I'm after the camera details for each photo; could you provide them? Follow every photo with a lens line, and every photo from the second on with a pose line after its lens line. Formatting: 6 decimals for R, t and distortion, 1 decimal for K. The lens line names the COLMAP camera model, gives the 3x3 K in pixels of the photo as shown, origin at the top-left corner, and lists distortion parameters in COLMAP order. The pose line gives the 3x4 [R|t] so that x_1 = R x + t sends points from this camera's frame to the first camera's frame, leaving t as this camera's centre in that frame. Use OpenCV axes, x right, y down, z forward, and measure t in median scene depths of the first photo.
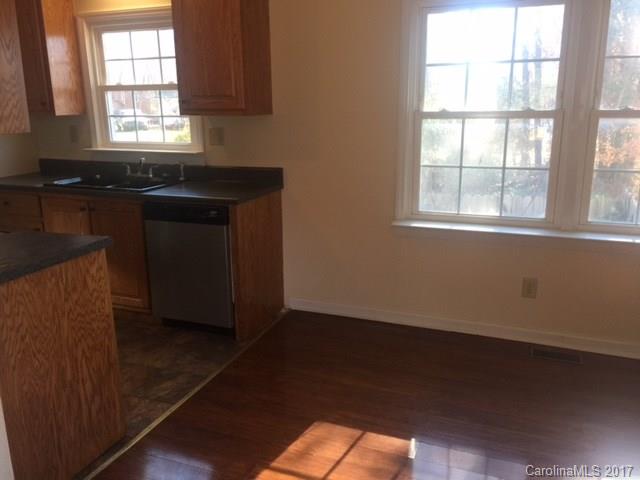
lens RADIAL K [[545.9, 0, 319.7], [0, 545.9, 239.8], [0, 0, 1]] dist [0.007072, -0.020838]
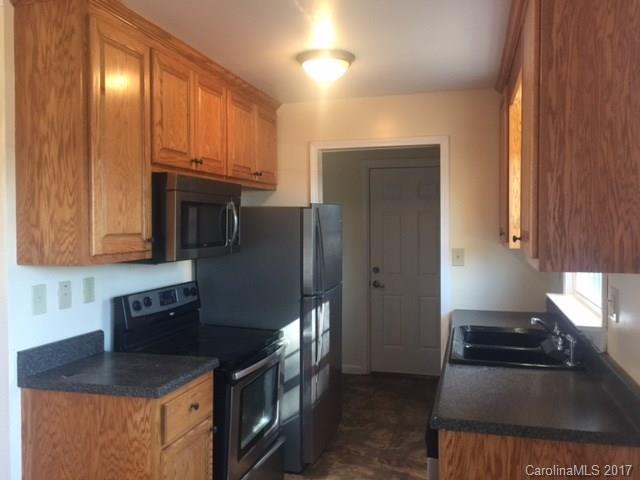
lens RADIAL K [[545.9, 0, 320.0], [0, 545.9, 241.6], [0, 0, 1]] dist [0.007072, -0.020838]
pose [[0.114386, 0.032117, -0.992917, 0.568800], [-0.243201, 0.969970, 0.003357, -0.335186], [0.963208, 0.241095, 0.118761, 1.207209]]
